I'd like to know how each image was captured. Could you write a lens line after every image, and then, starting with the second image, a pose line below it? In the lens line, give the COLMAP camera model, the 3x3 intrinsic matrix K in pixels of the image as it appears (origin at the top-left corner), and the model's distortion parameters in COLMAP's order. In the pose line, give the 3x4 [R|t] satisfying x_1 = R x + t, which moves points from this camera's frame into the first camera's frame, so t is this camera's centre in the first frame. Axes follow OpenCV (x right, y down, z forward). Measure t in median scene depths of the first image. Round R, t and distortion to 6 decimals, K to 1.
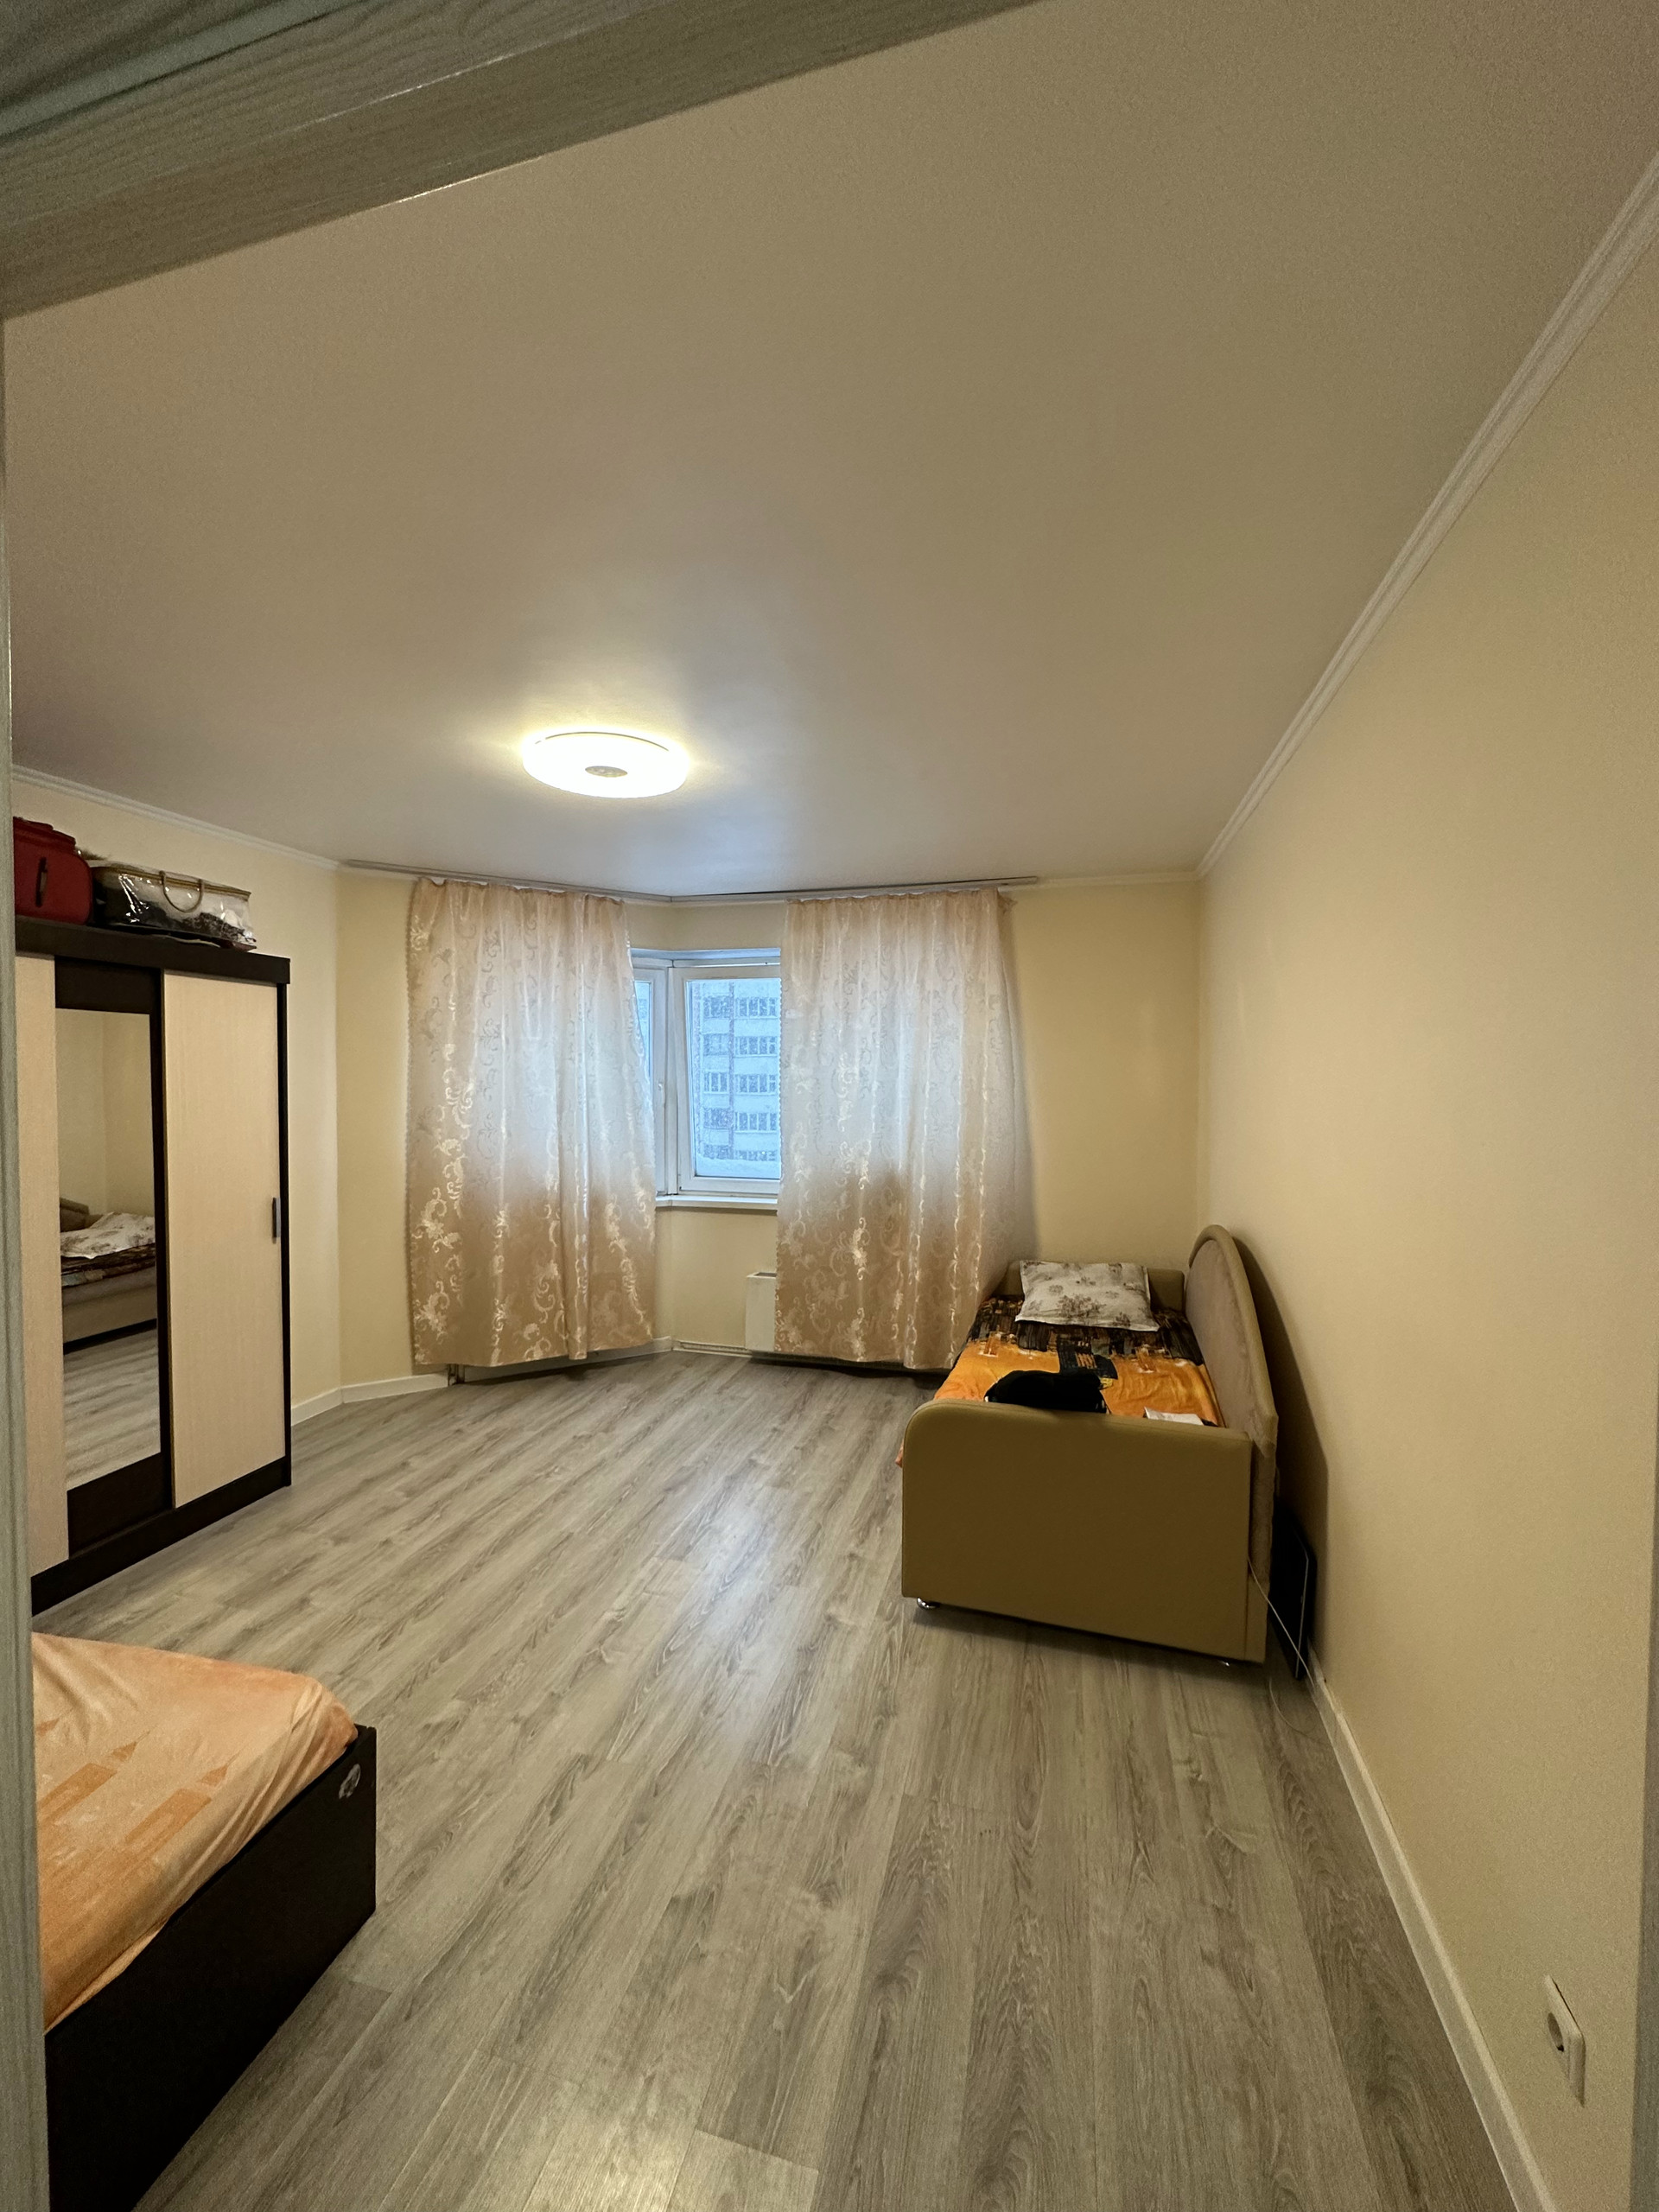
lens RADIAL K [[882.9, 0, 829.5], [0, 882.9, 1106.0], [0, 0, 1]] dist [0.000329, 0.000136]
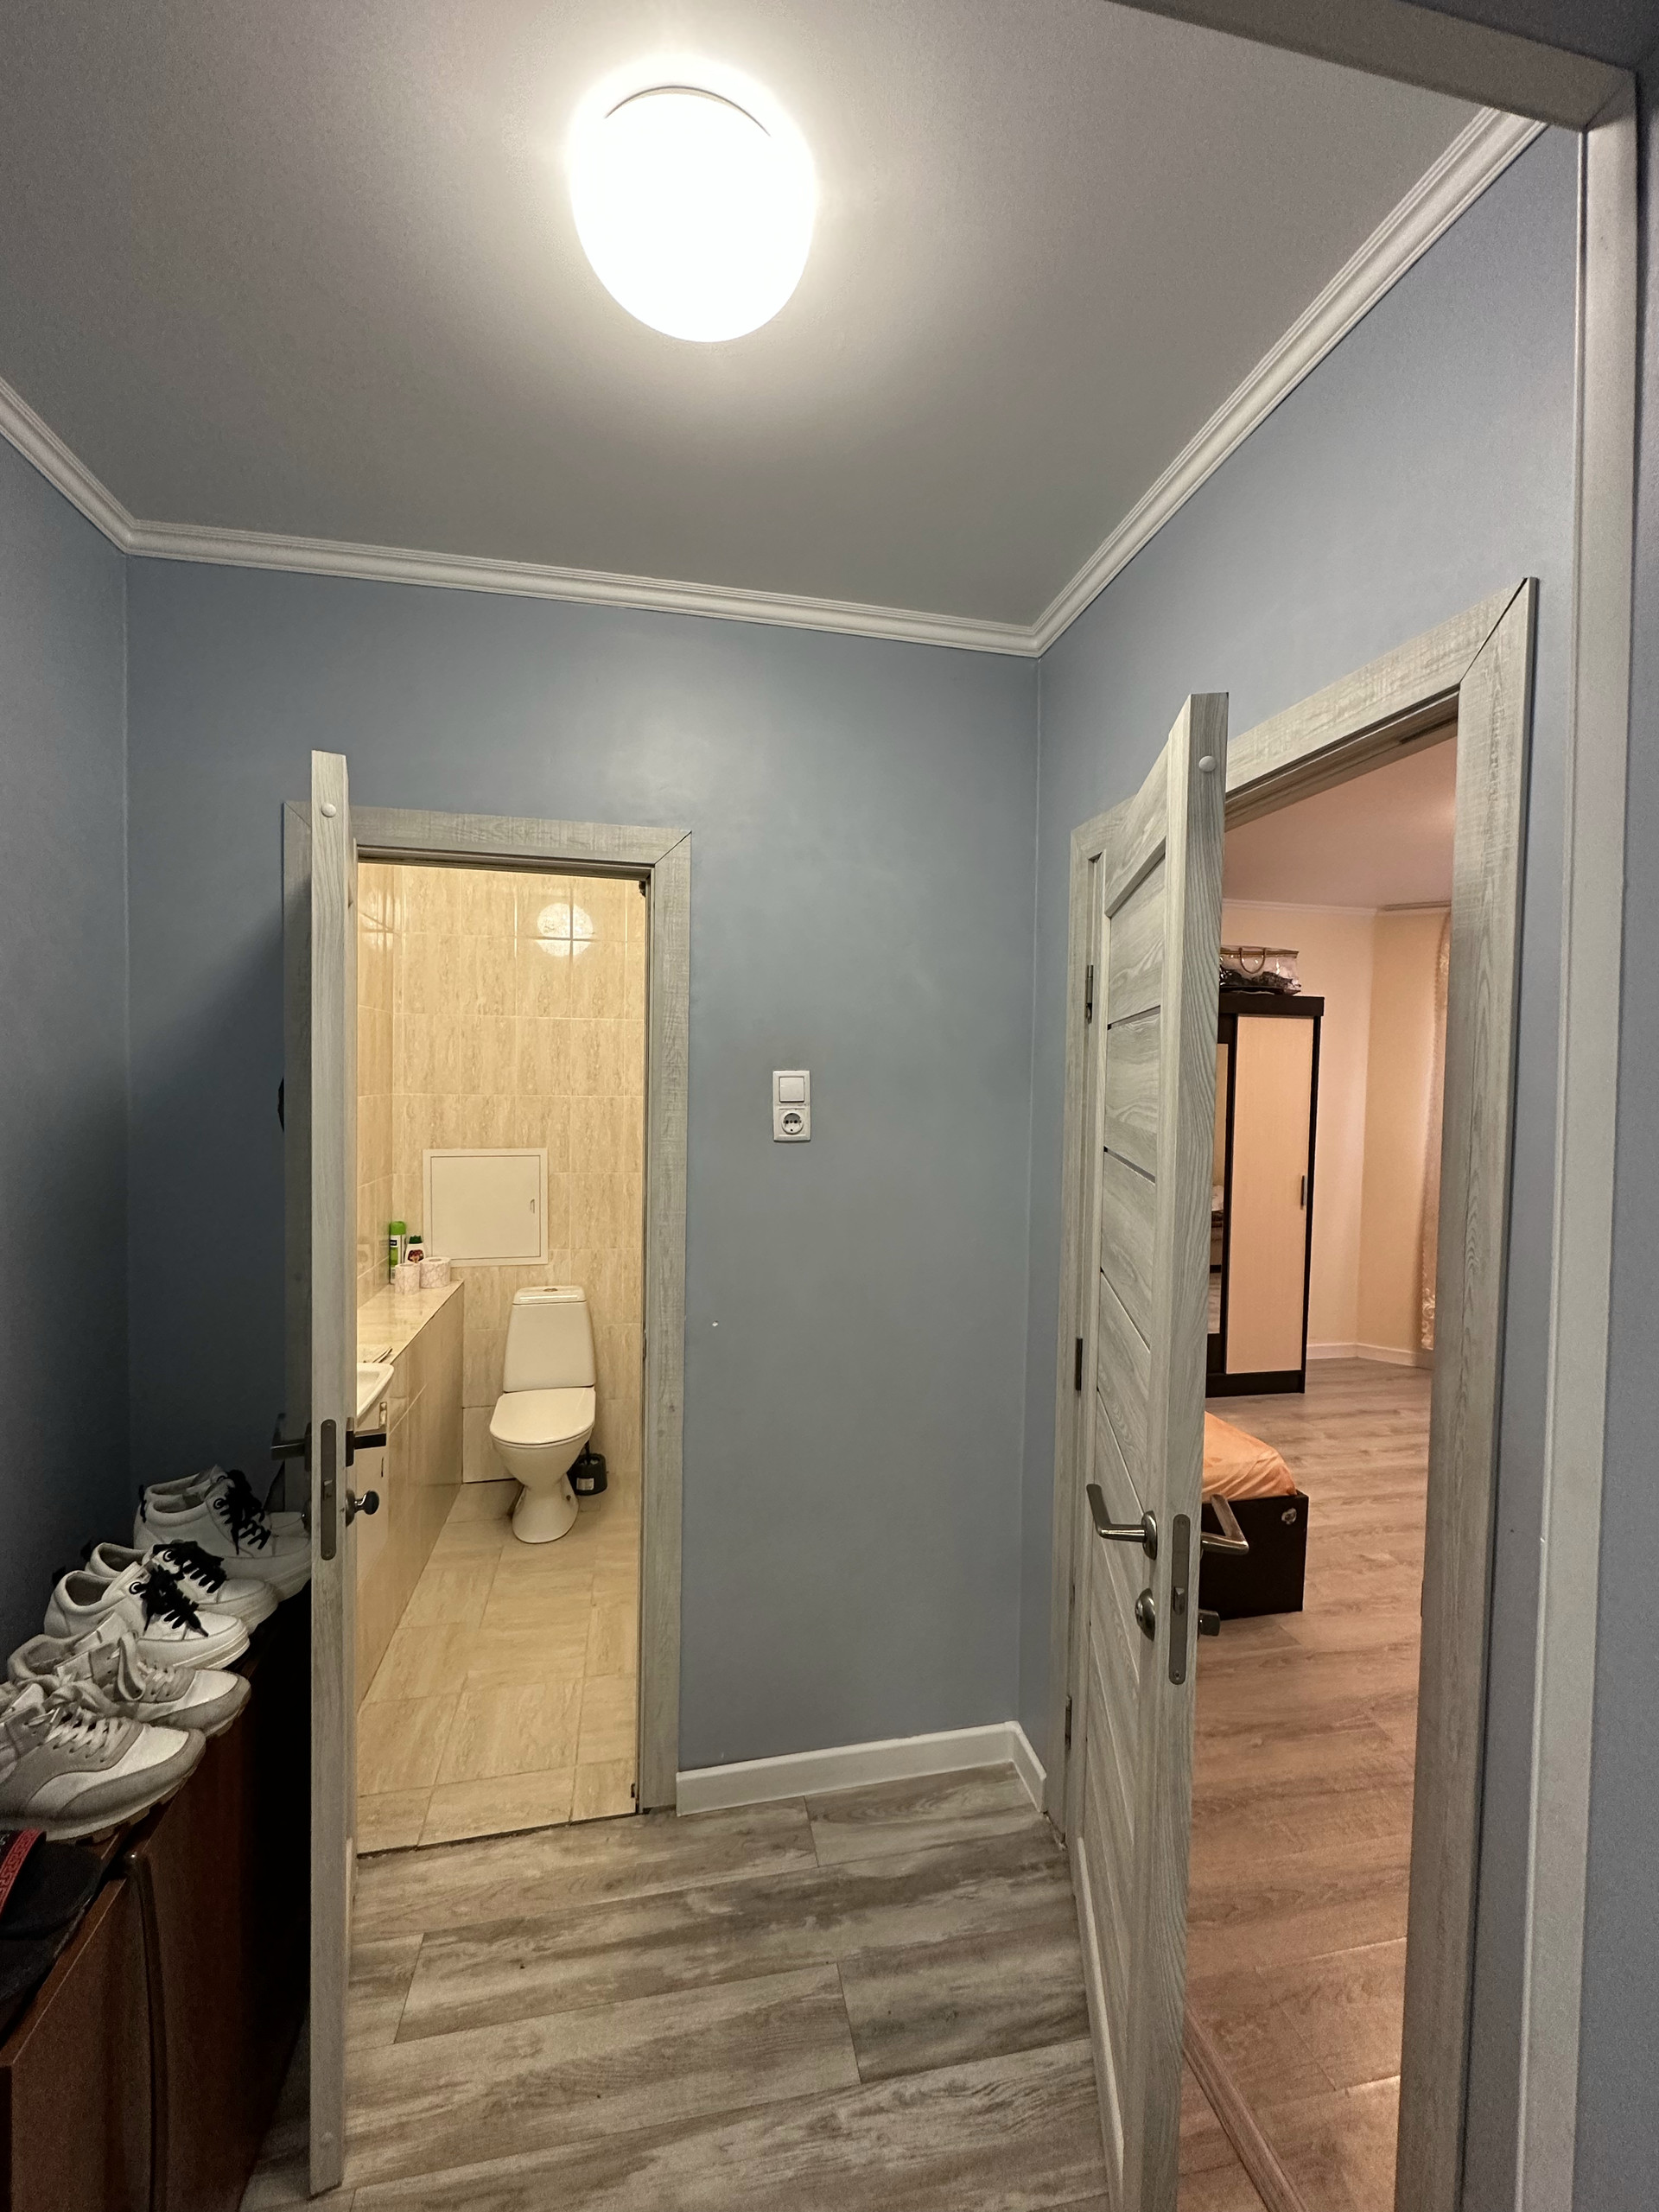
lens RADIAL K [[881.4, 0, 826.3], [0, 881.4, 1106.8], [0, 0, 1]] dist [-0.000785, 0.000290]
pose [[0.443191, 0.035303, -0.895732, 0.232051], [-0.044697, 0.998852, 0.017252, 0.007559], [0.895312, 0.032391, 0.444260, -0.234879]]
